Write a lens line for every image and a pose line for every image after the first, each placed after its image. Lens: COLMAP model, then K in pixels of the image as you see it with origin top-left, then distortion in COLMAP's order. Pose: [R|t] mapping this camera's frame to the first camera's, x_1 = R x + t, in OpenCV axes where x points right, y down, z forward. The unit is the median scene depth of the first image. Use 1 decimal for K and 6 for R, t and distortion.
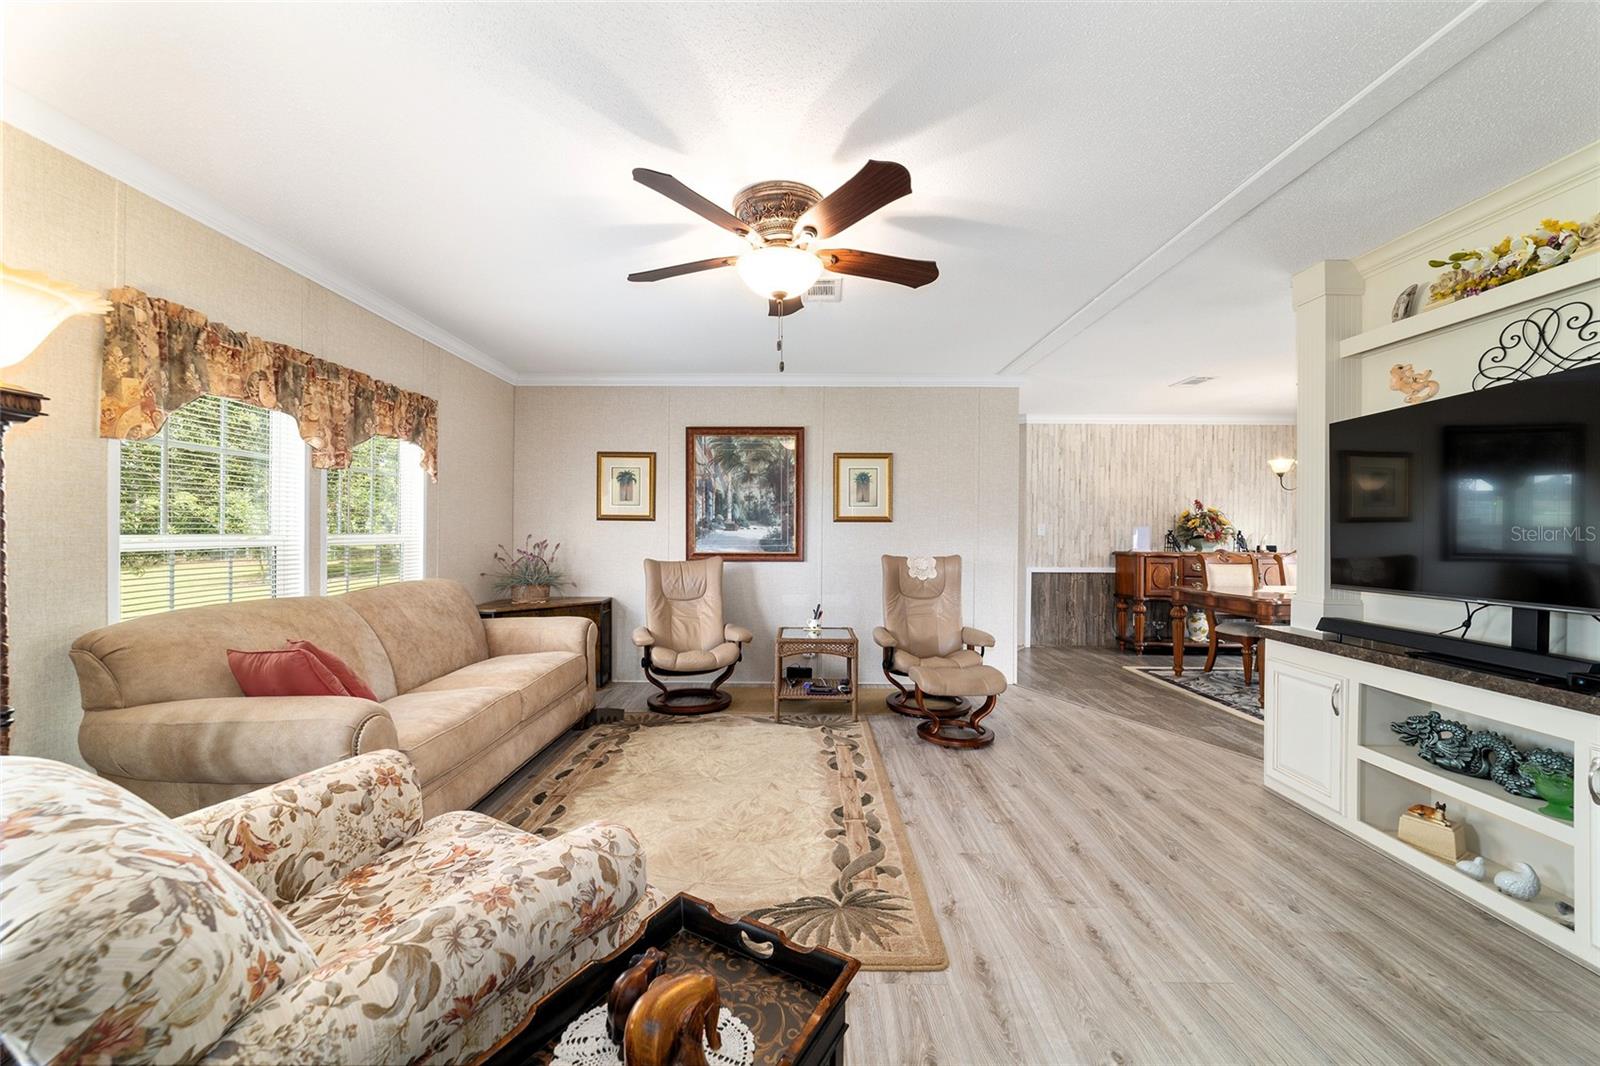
lens RADIAL K [[616.0, 0, 797.5], [0, 616.0, 529.3], [0, 0, 1]] dist [-0.015705, 0.005954]
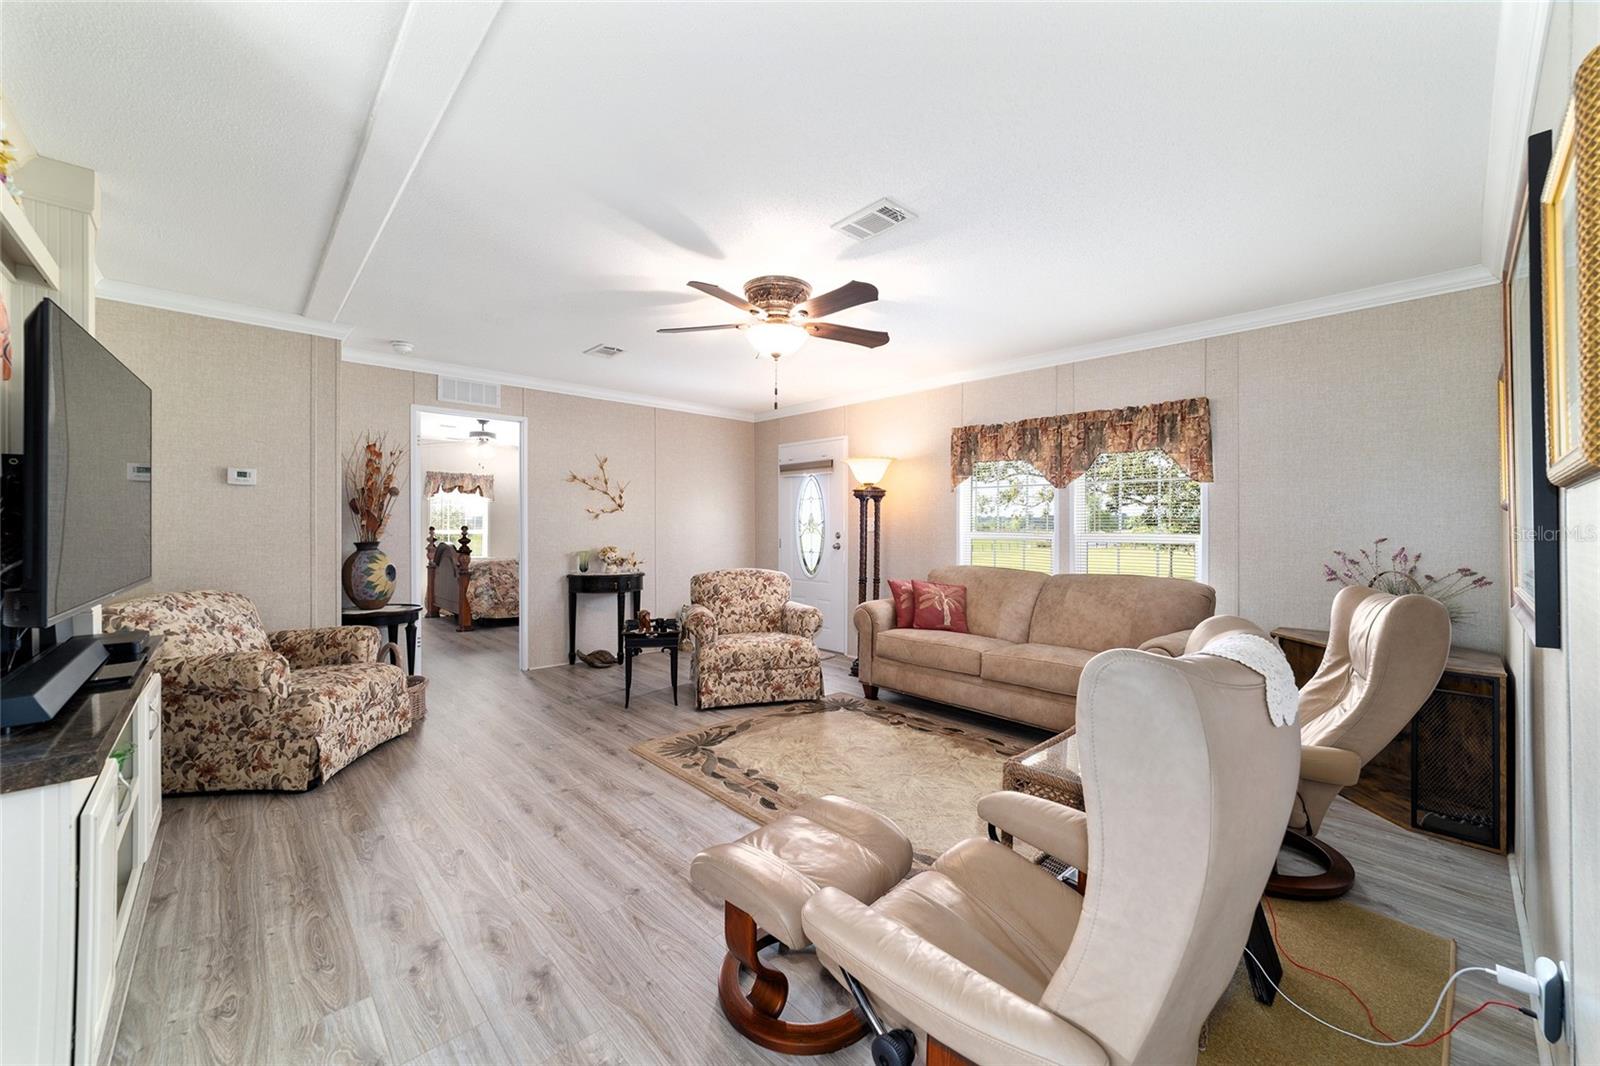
lens RADIAL K [[616.0, 0, 788.1], [0, 616.0, 532.0], [0, 0, 1]] dist [-0.015705, 0.005954]
pose [[-0.739847, -0.007424, -0.672735, 0.569003], [-0.010132, 0.999949, 0.000108, 0.009779], [0.672699, 0.006896, -0.739884, 1.330445]]
